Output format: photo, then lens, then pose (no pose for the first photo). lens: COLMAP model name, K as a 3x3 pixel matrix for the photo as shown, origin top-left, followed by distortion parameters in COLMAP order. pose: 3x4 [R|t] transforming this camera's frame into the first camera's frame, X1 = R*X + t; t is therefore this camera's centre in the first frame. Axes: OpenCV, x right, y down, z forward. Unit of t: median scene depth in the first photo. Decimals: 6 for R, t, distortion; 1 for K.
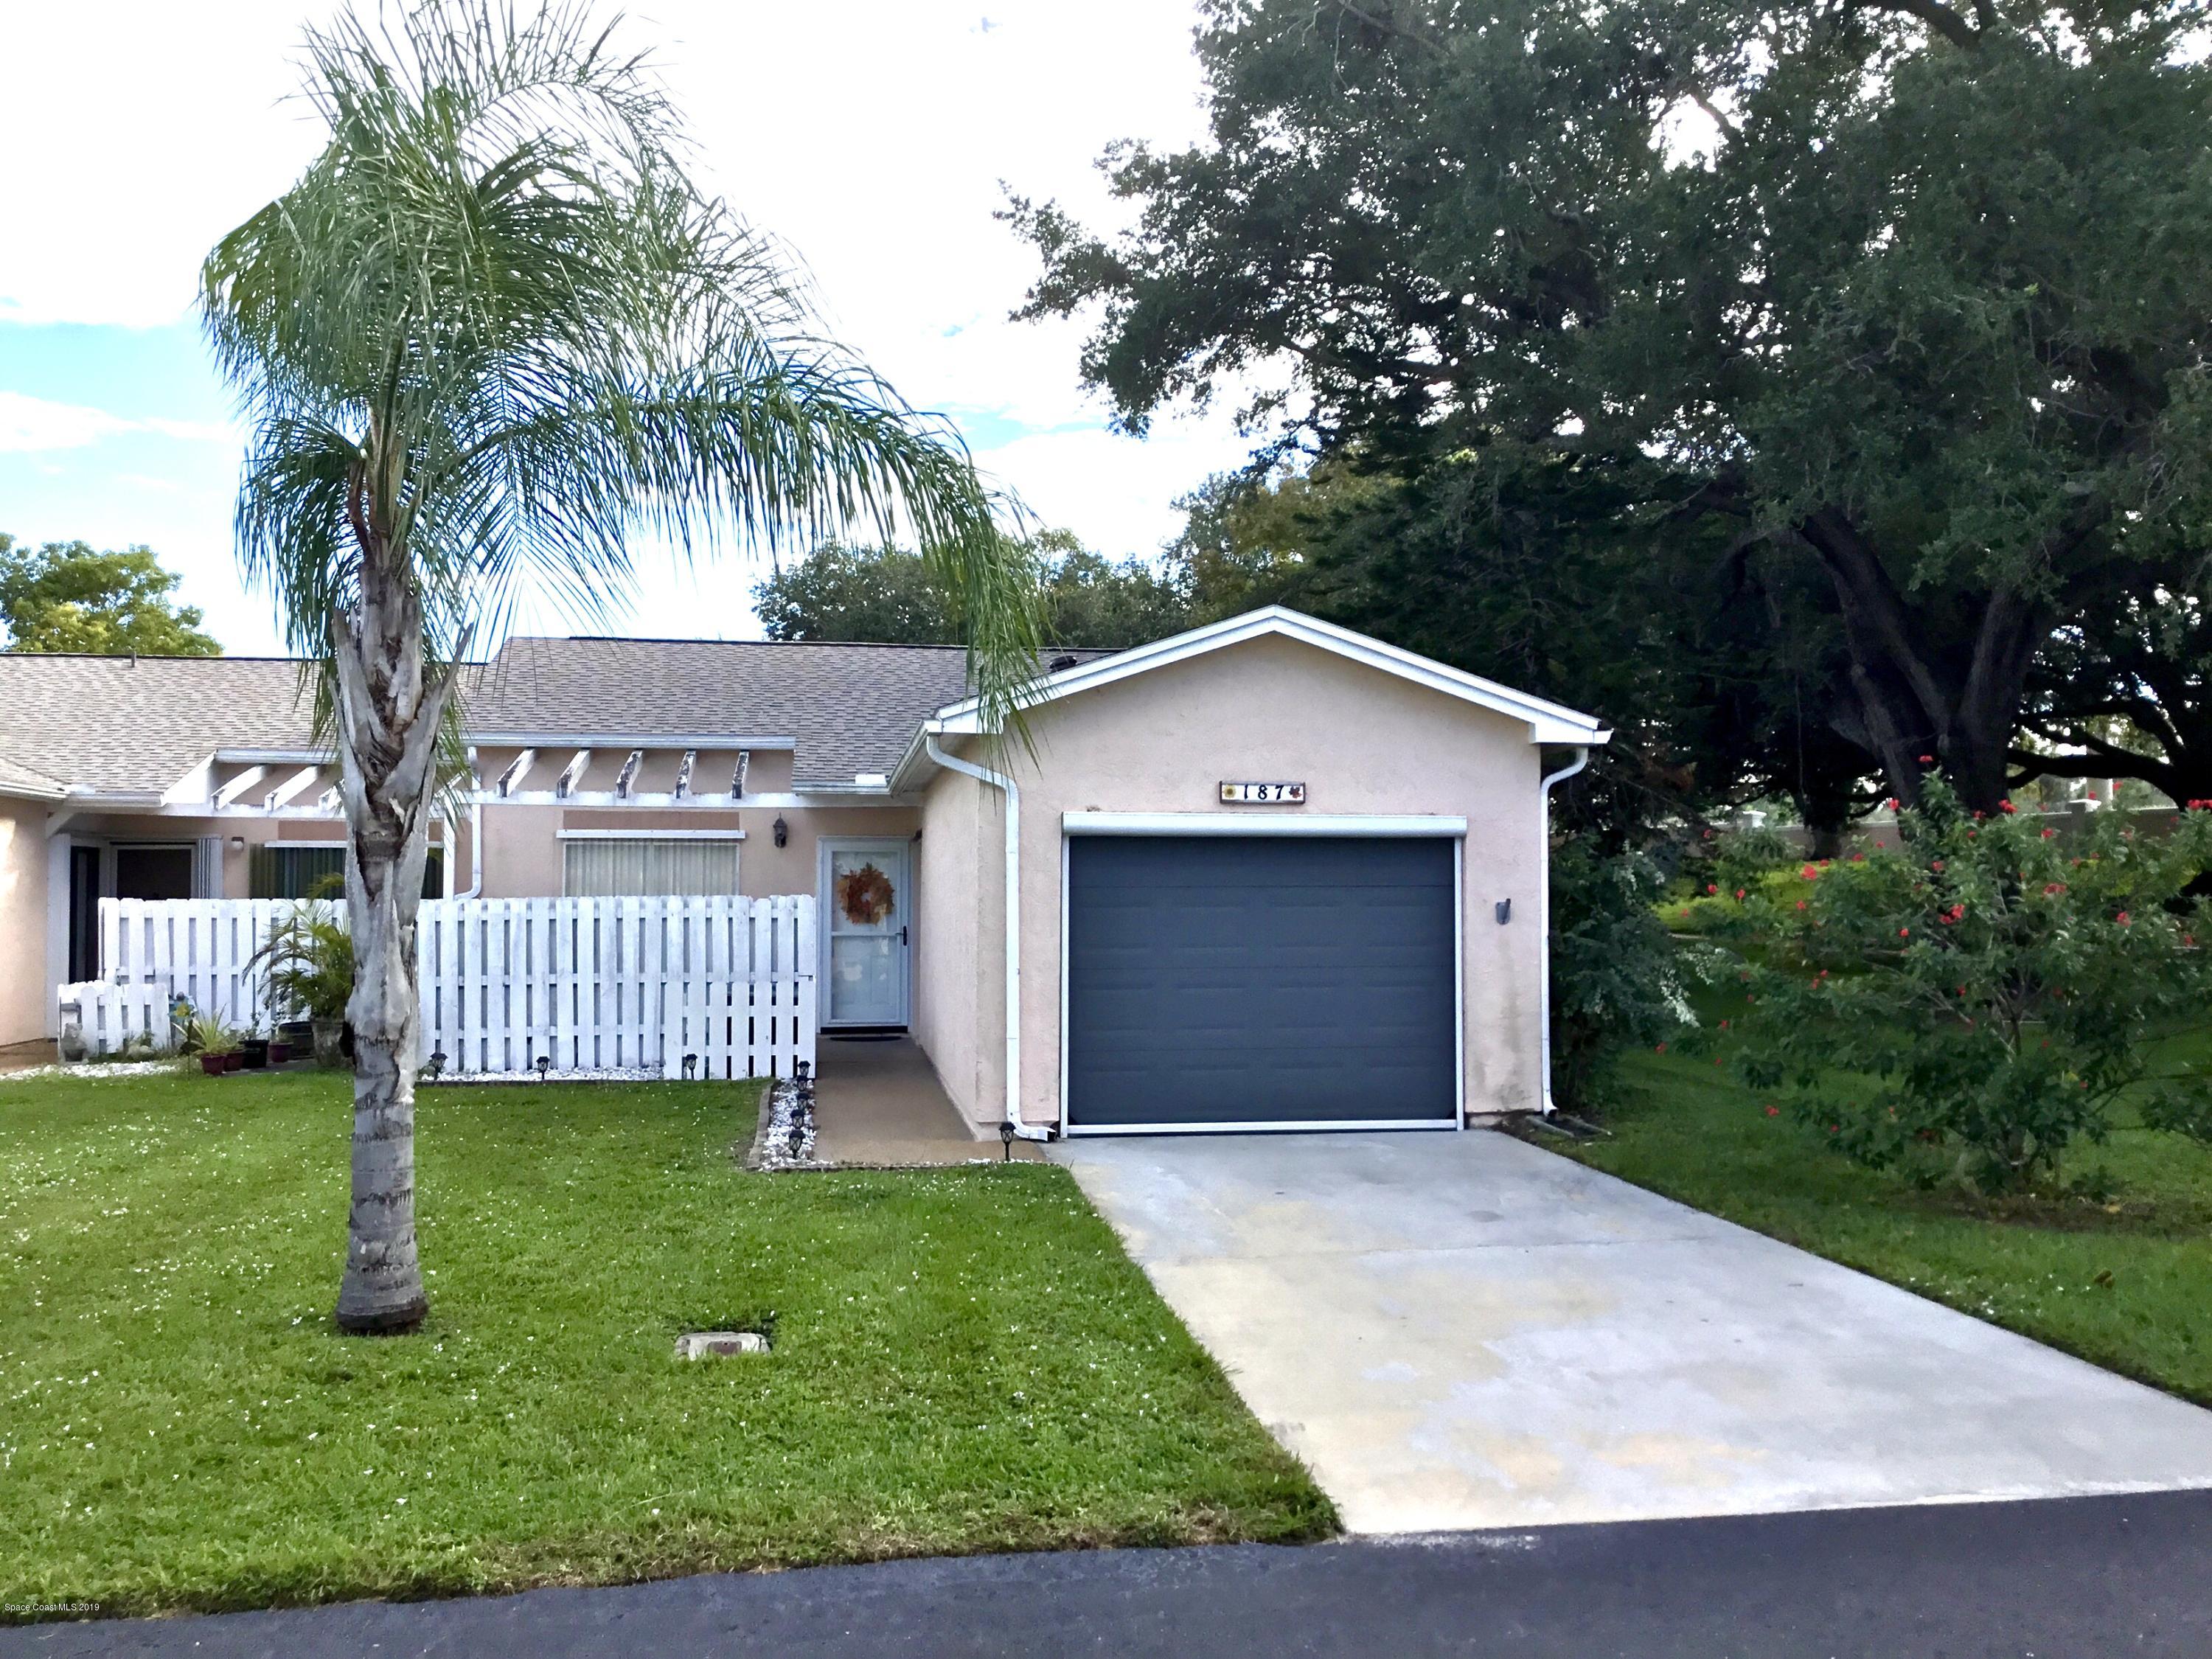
lens RADIAL K [[2043.1, 0, 1091.6], [0, 2043.1, 866.8], [0, 0, 1]] dist [0.148597, -0.268628]
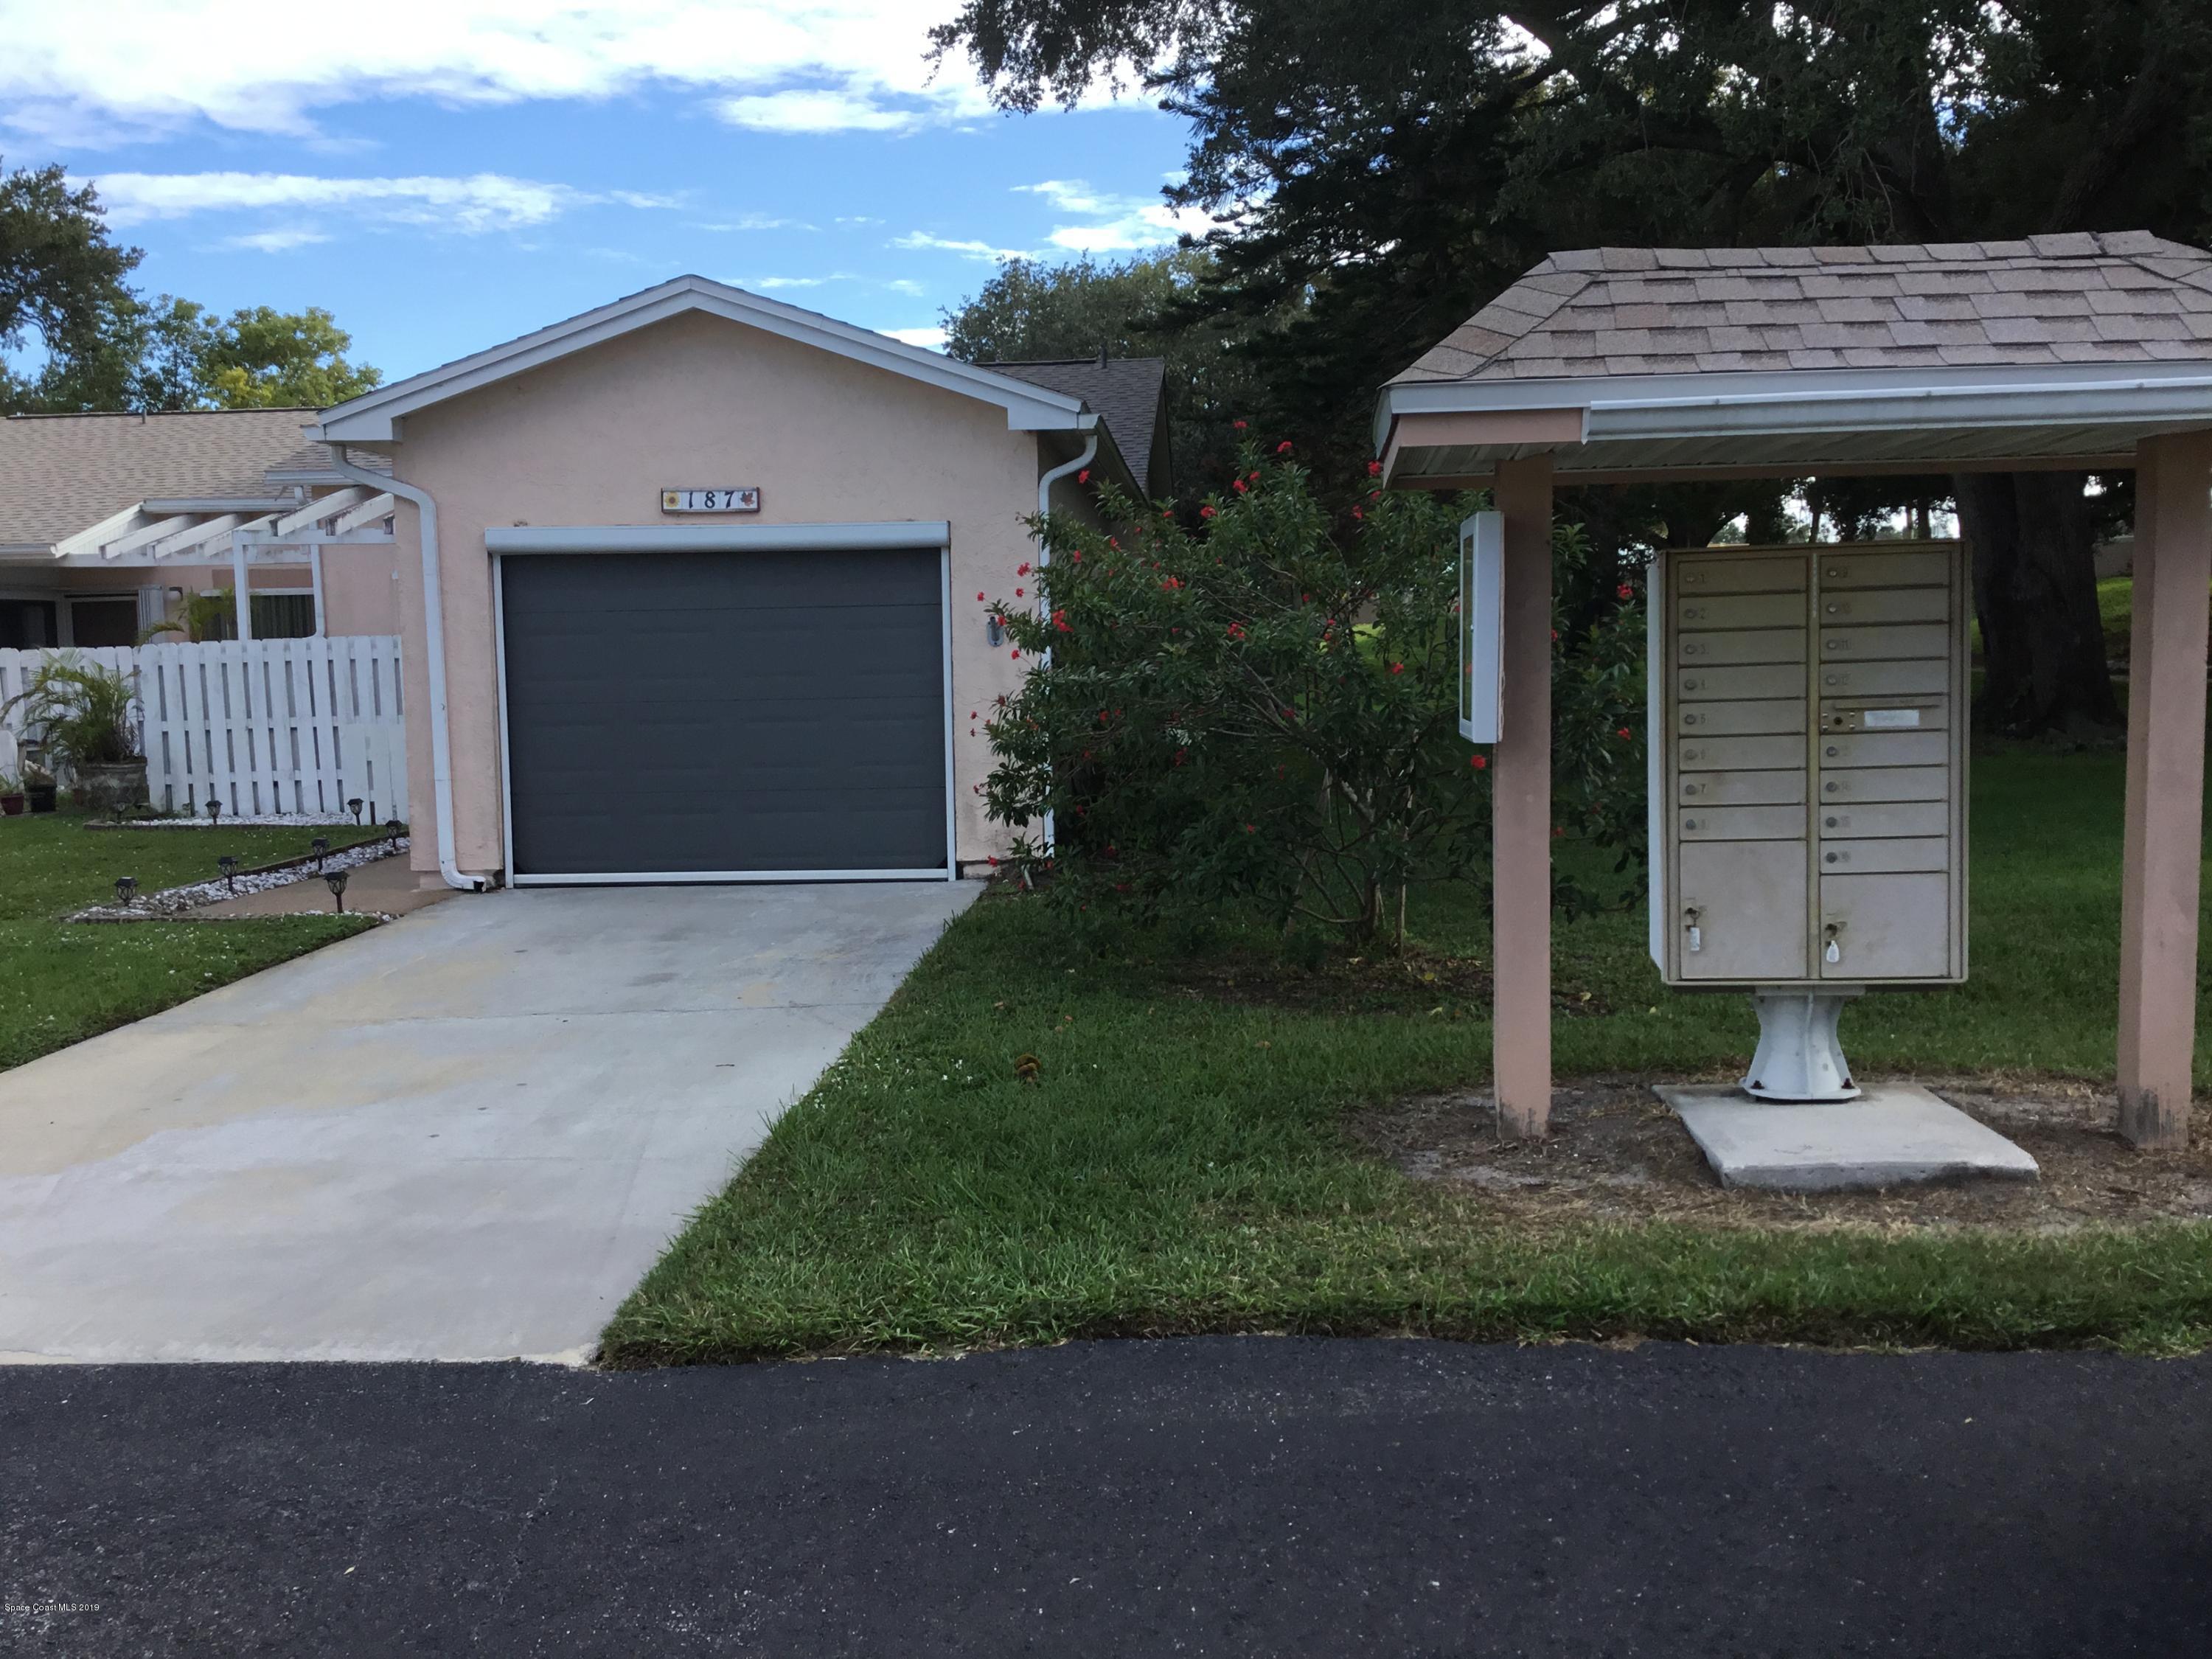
lens RADIAL K [[2043.1, 0, 1091.6], [0, 2043.1, 866.8], [0, 0, 1]] dist [0.148597, -0.268628]
pose [[0.970034, 0.003078, -0.242948, 0.356791], [0.027266, 0.992225, 0.121437, 0.013174], [0.241433, -0.124422, 0.962408, 0.131526]]
